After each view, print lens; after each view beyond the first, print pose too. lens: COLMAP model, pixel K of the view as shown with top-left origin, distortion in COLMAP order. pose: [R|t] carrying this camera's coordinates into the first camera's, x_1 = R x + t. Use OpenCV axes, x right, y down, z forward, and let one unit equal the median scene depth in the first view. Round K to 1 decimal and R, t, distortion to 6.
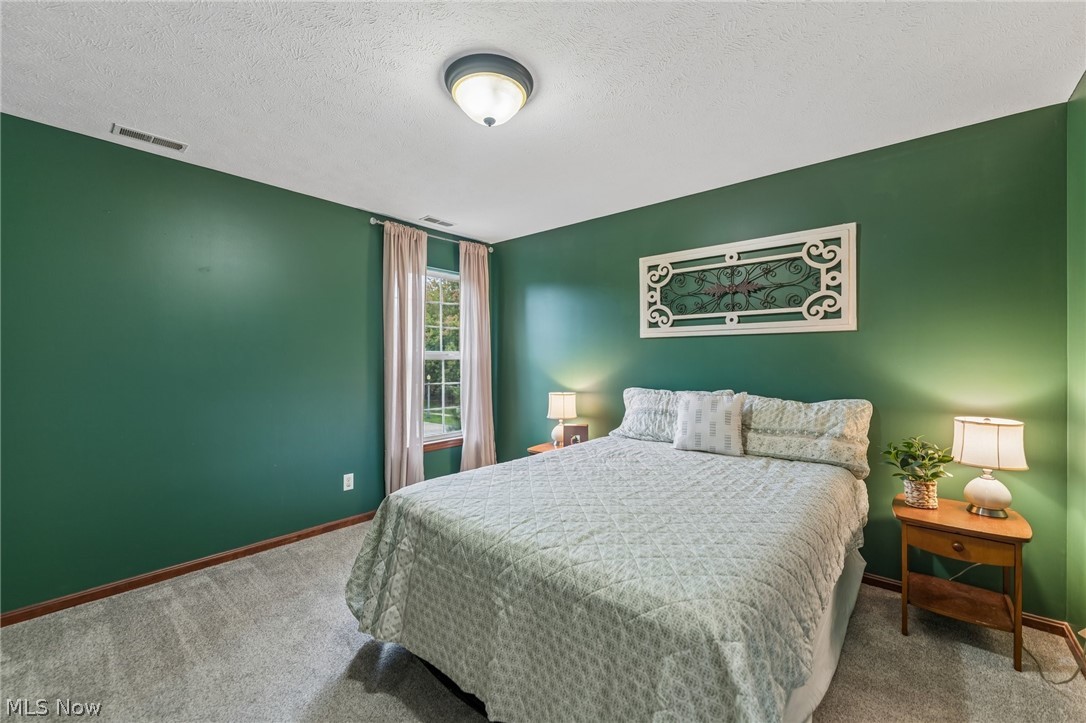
lens RADIAL K [[442.4, 0, 544.2], [0, 442.4, 365.1], [0, 0, 1]] dist [-0.000503, -0.000050]
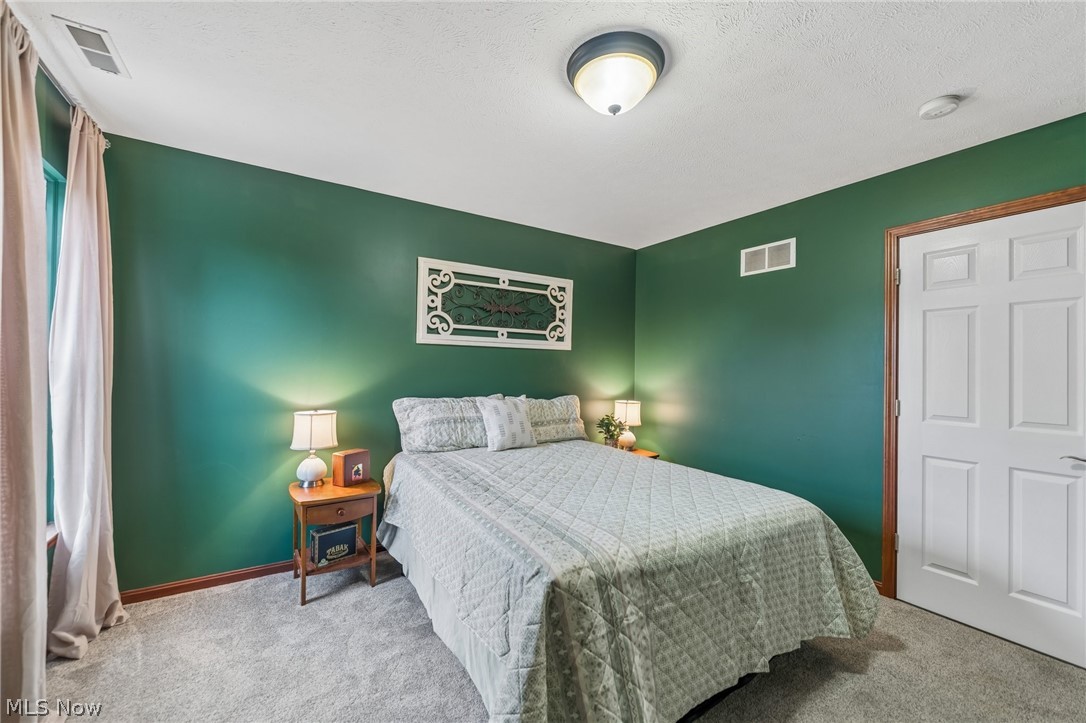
lens RADIAL K [[426.8, 0, 546.8], [0, 426.8, 368.0], [0, 0, 1]] dist [-0.000145, -0.000052]
pose [[0.295103, 0.007028, 0.955440, -0.674619], [-0.006373, 0.999965, -0.005387, -0.008252], [-0.955444, -0.004500, 0.295137, 0.587988]]
